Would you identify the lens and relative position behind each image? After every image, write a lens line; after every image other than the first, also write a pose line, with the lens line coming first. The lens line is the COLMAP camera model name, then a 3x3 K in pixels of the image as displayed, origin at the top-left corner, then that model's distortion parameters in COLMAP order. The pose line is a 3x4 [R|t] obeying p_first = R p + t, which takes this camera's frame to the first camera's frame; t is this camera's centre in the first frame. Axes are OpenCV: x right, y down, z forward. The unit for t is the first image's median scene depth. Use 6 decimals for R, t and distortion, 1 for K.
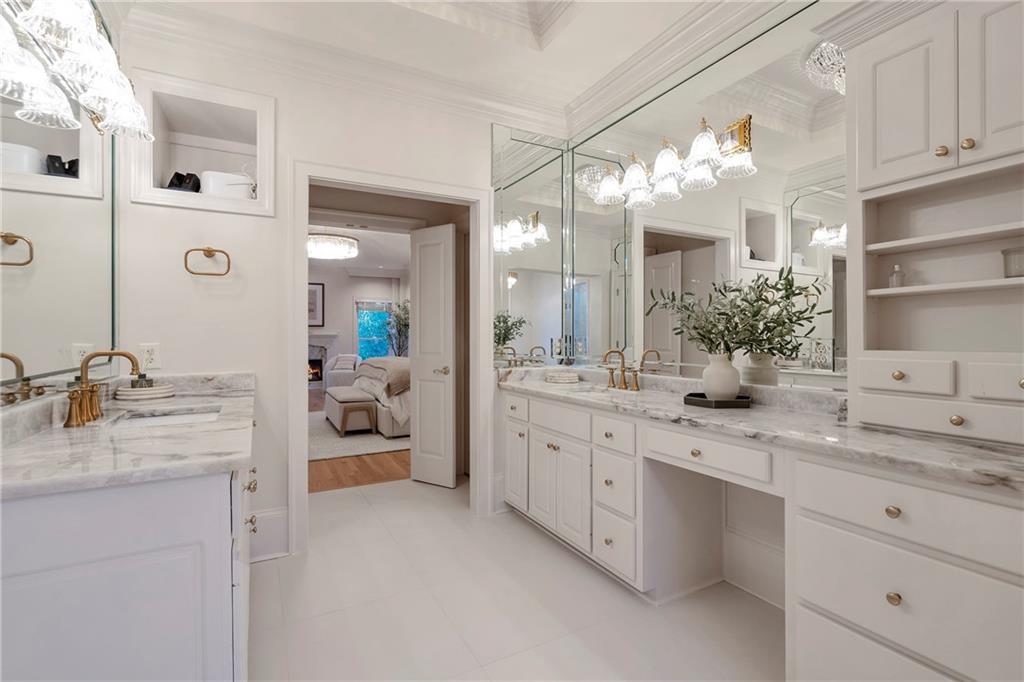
lens RADIAL K [[474.9, 0, 507.7], [0, 474.9, 337.8], [0, 0, 1]] dist [-0.005569, -0.000554]
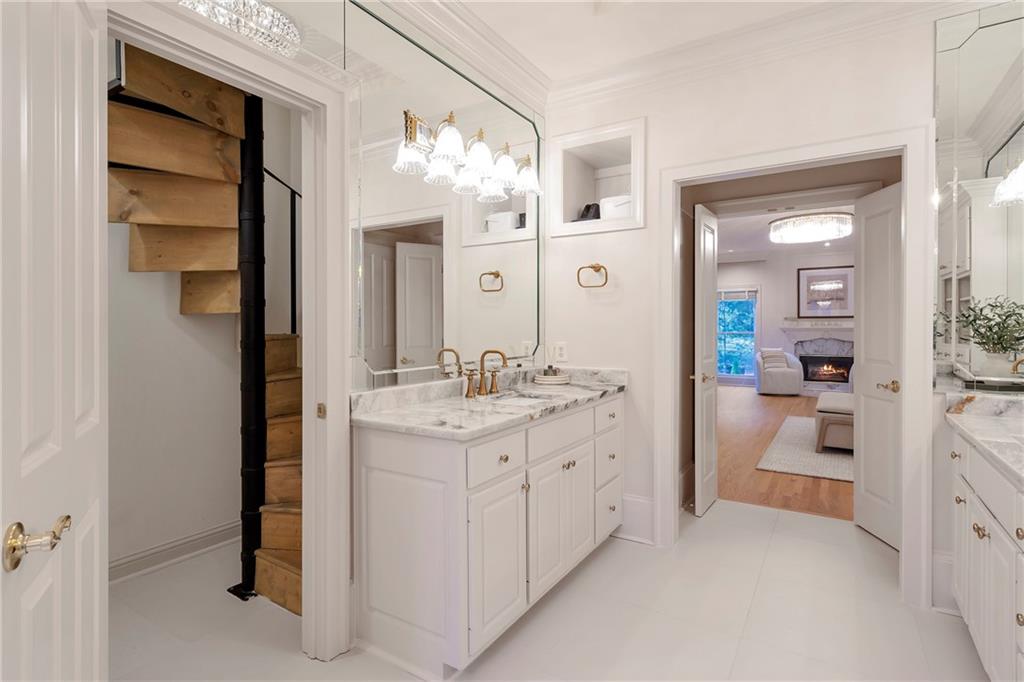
lens RADIAL K [[513.0, 0, 513.0], [0, 513.0, 330.4], [0, 0, 1]] dist [-0.003646, -0.000206]
pose [[0.485208, 0.009582, -0.874346, 0.394491], [-0.003334, 0.999953, 0.009108, -0.031406], [0.874392, -0.001504, 0.485217, 0.173730]]
